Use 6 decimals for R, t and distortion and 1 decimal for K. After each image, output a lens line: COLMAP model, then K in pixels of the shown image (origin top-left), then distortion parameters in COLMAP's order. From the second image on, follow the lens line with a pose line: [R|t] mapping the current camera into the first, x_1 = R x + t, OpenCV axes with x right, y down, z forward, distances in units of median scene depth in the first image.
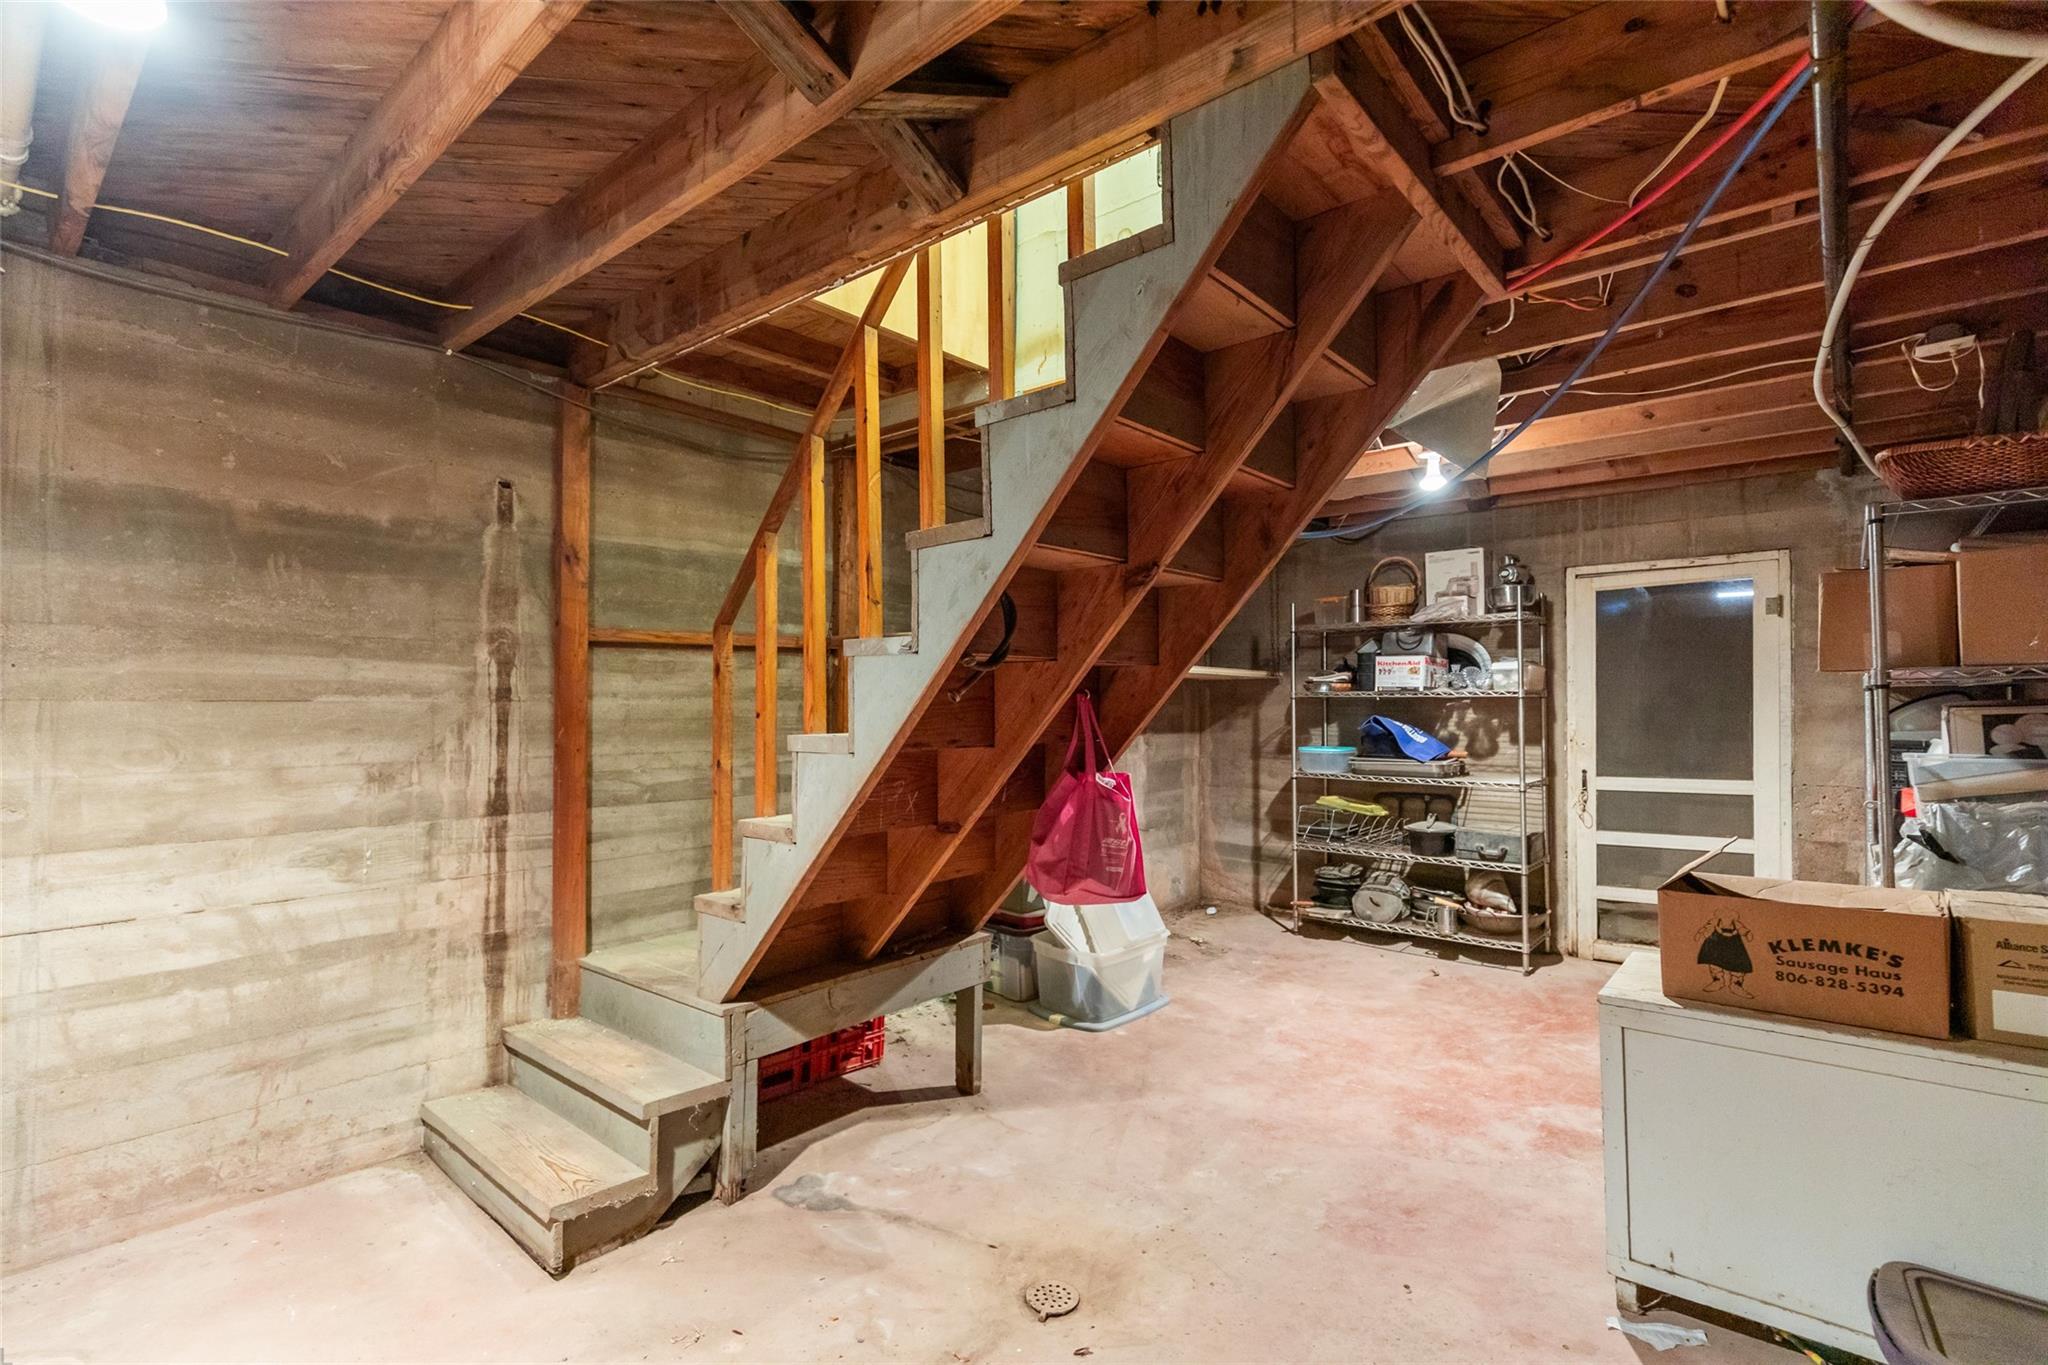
lens RADIAL K [[896.3, 0, 1035.2], [0, 896.3, 701.9], [0, 0, 1]] dist [0.001171, 0.000132]
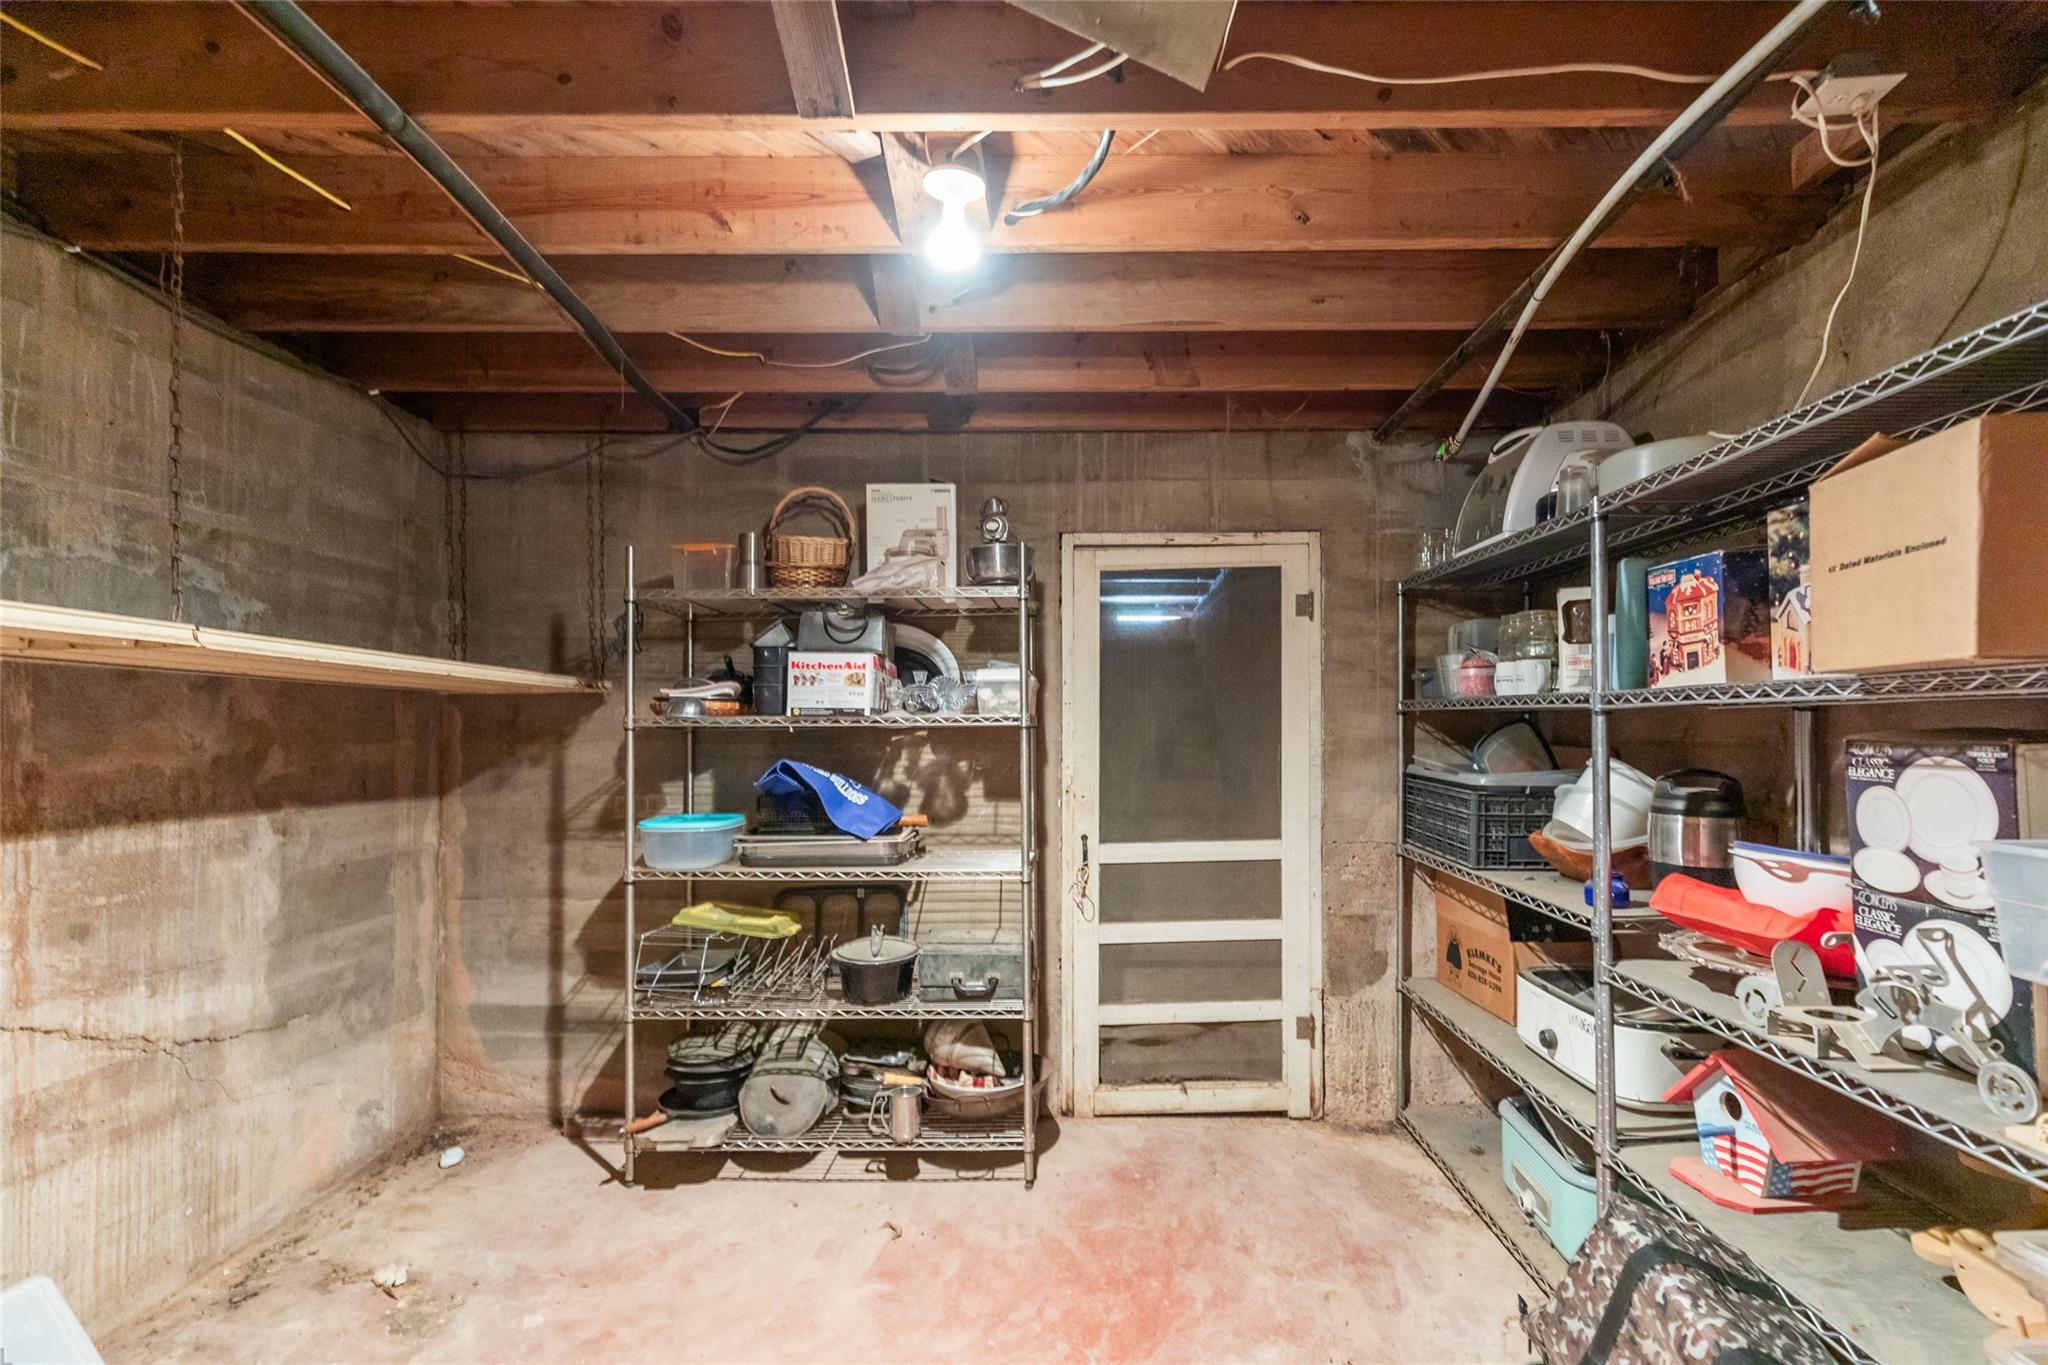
lens RADIAL K [[896.3, 0, 1035.2], [0, 896.3, 701.9], [0, 0, 1]] dist [0.001171, 0.000132]
pose [[0.768405, 0.018729, 0.639690, 0.143048], [0.003795, 0.999421, -0.033819, -0.001283], [-0.639953, 0.028414, 0.767889, 0.473343]]
